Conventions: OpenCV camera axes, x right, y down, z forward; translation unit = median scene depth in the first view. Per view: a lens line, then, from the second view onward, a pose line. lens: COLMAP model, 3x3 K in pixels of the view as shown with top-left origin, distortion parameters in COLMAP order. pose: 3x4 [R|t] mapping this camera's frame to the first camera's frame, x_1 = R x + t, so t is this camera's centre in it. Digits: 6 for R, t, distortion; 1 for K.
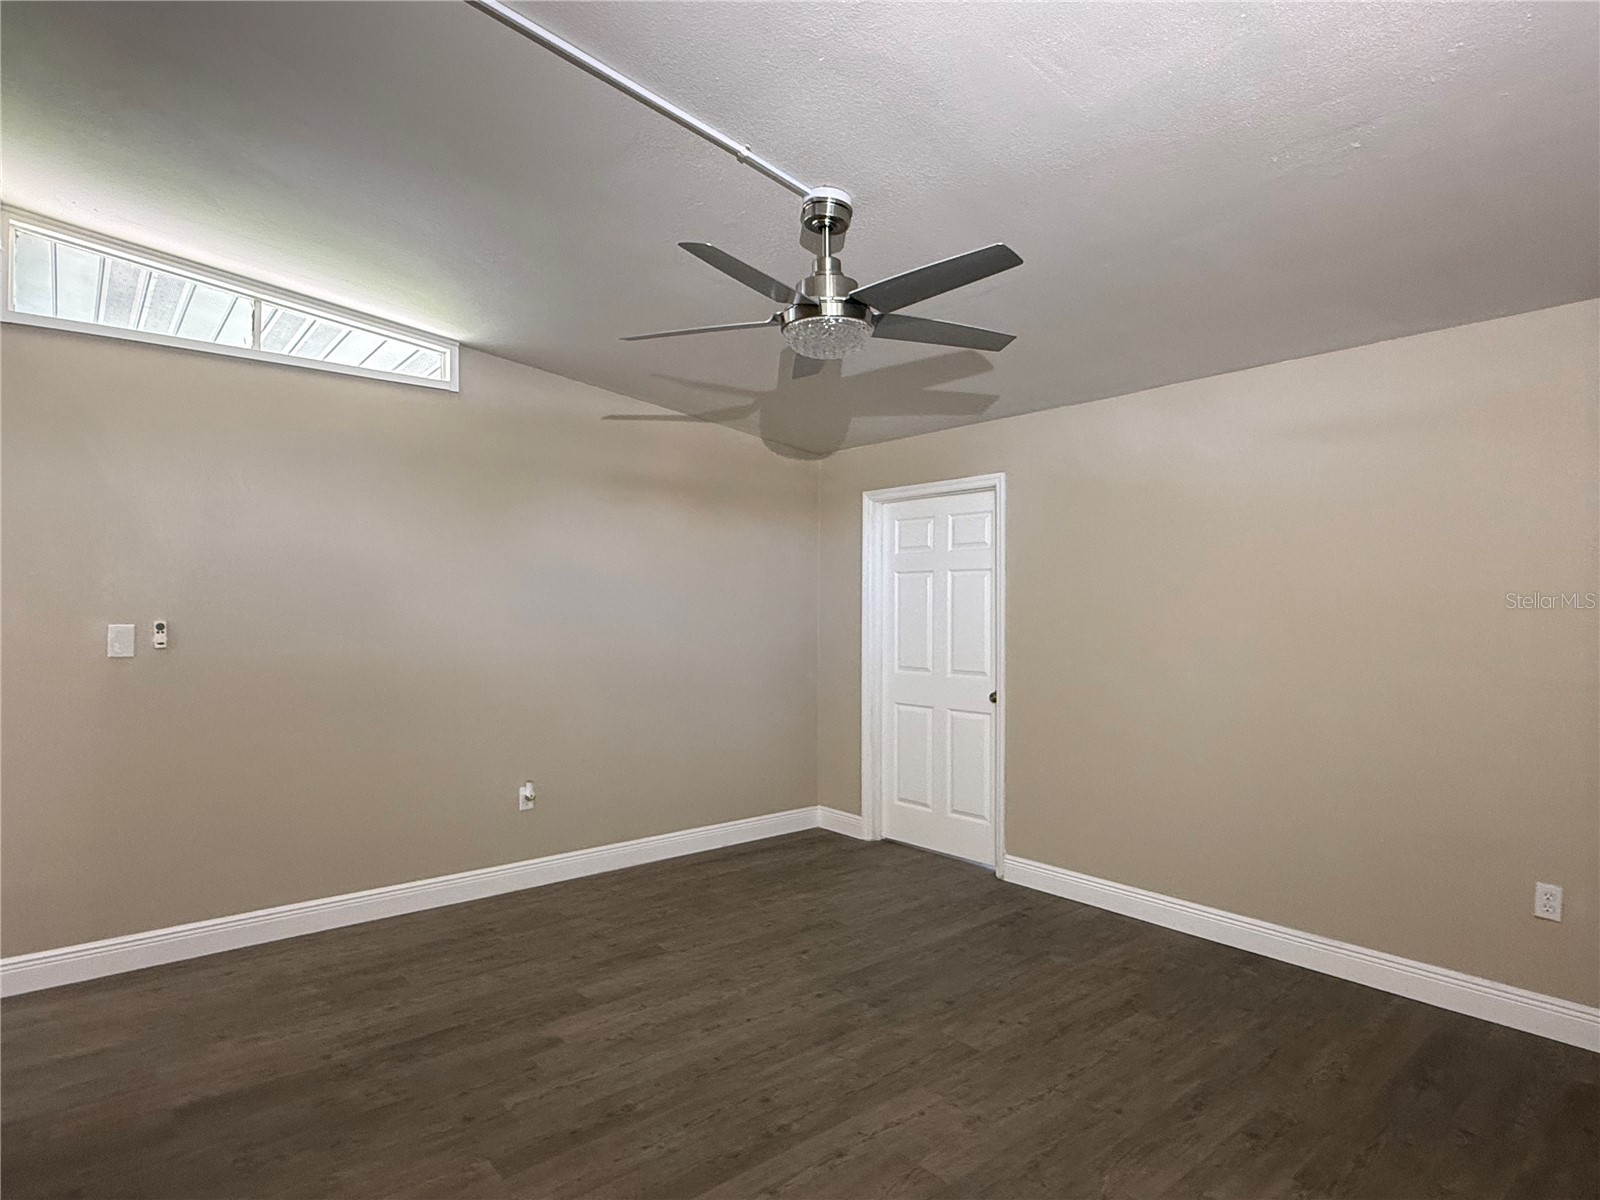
lens RADIAL K [[885.3, 0, 800.0], [0, 885.3, 600.0], [0, 0, 1]] dist [0.031134, -0.000257]
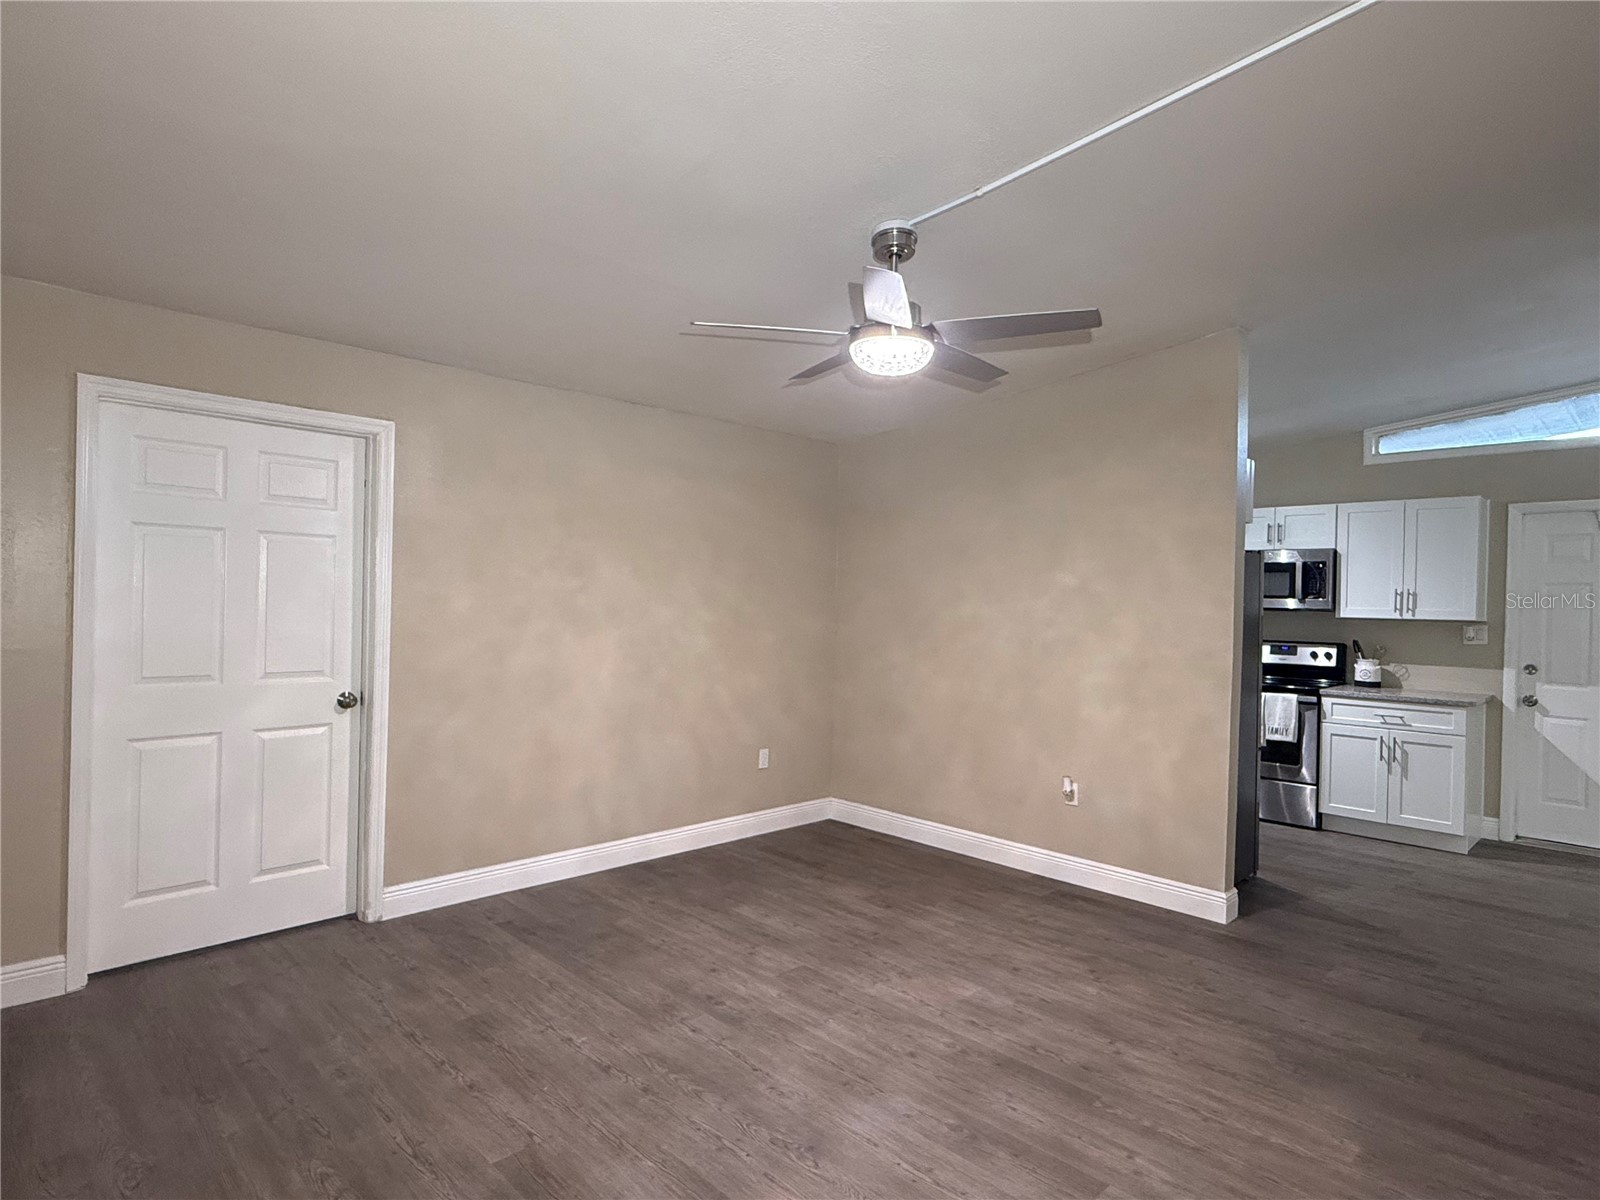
lens RADIAL K [[886.3, 0, 800.0], [0, 886.3, 600.0], [0, 0, 1]] dist [-0.003606, -0.000068]
pose [[-0.084149, -0.001492, 0.996452, -0.786849], [-0.035070, 0.999384, -0.001465, 0.010205], [-0.995836, -0.035068, -0.084150, 0.893400]]
